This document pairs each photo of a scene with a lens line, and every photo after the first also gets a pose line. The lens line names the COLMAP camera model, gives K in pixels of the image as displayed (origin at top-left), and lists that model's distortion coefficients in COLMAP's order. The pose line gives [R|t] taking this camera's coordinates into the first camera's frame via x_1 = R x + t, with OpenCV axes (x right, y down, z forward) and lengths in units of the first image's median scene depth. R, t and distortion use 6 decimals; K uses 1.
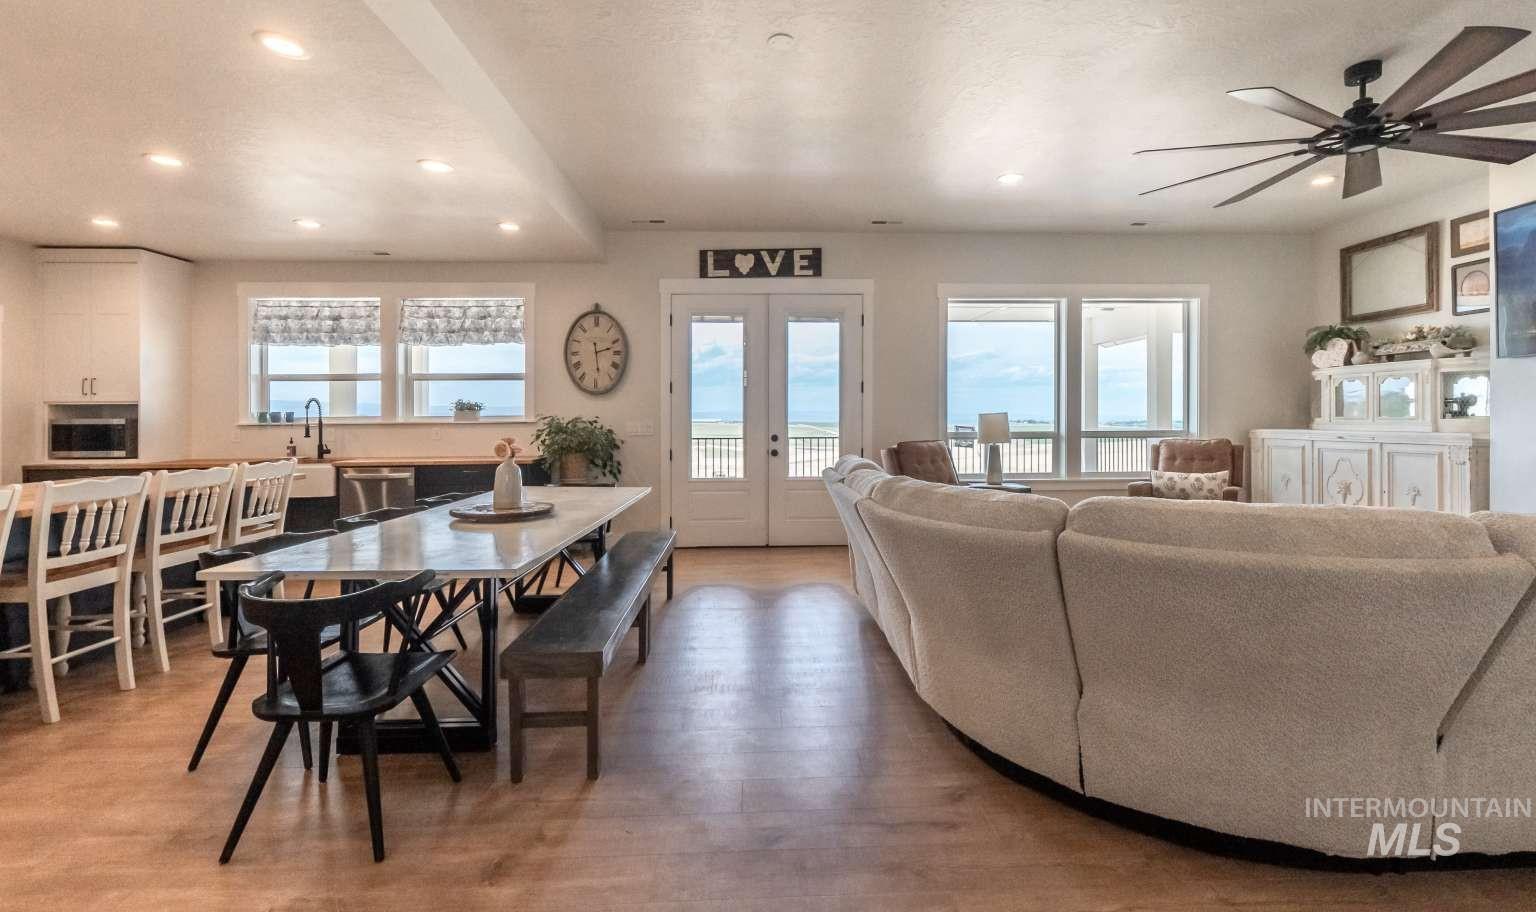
lens RADIAL K [[640.3, 0, 764.4], [0, 640.3, 419.3], [0, 0, 1]] dist [-0.000132, 0.000167]
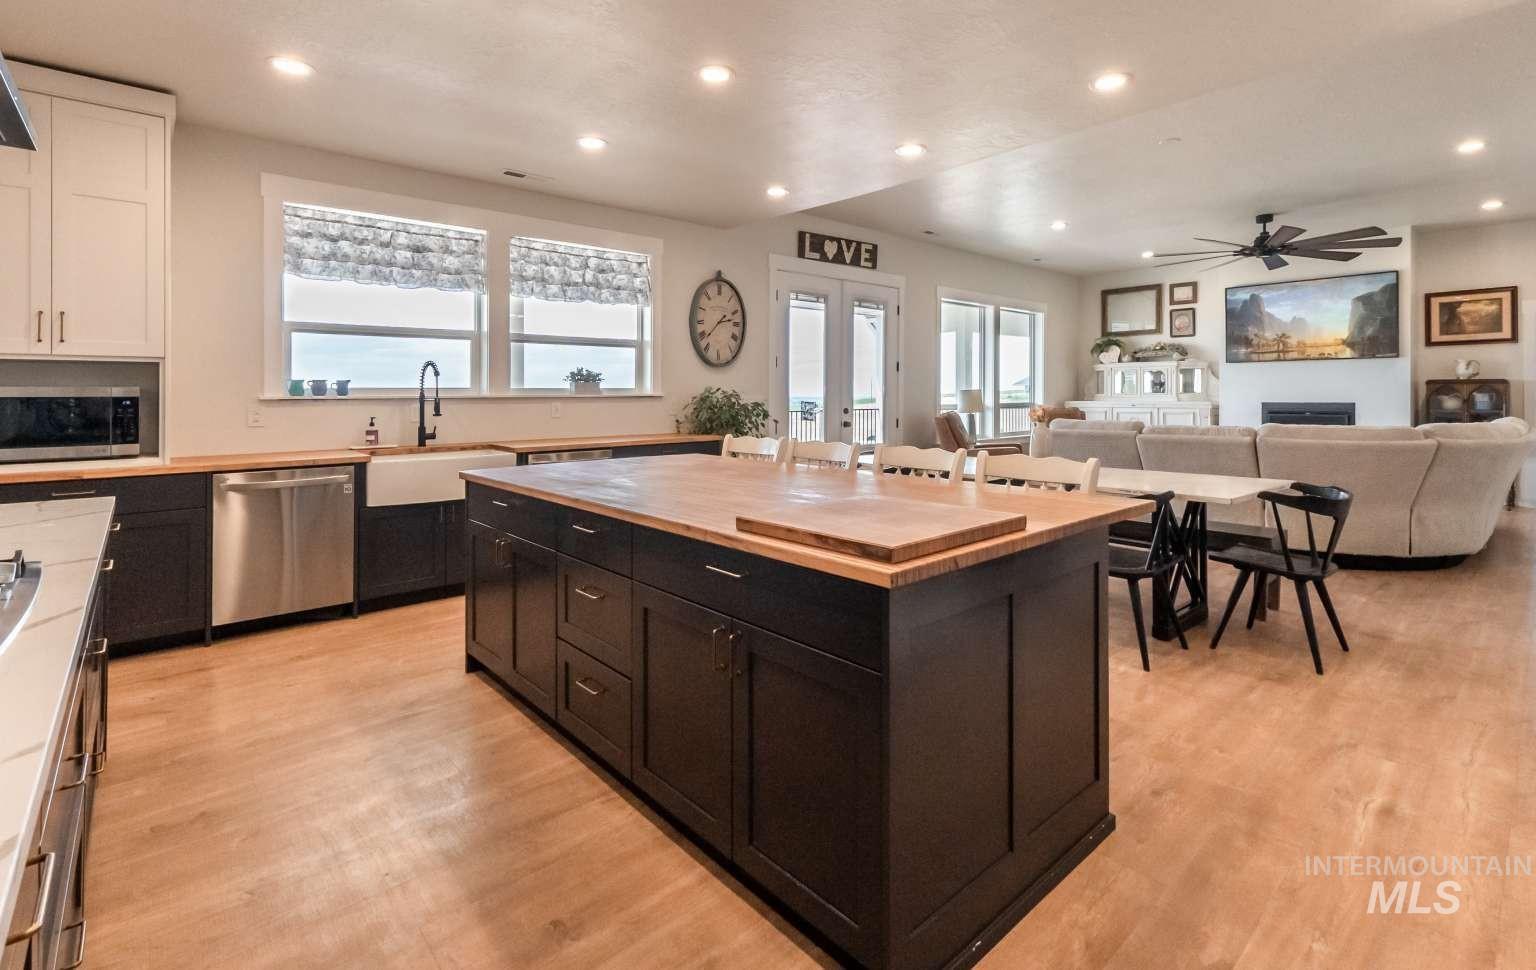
lens RADIAL K [[703.4, 0, 734.7], [0, 703.4, 401.2], [0, 0, 1]] dist [-0.000733, -0.000123]
pose [[0.782313, -0.002602, 0.622880, -0.893961], [0.000971, 0.999995, 0.002957, 0.009210], [-0.622884, -0.001708, 0.782312, 0.170294]]
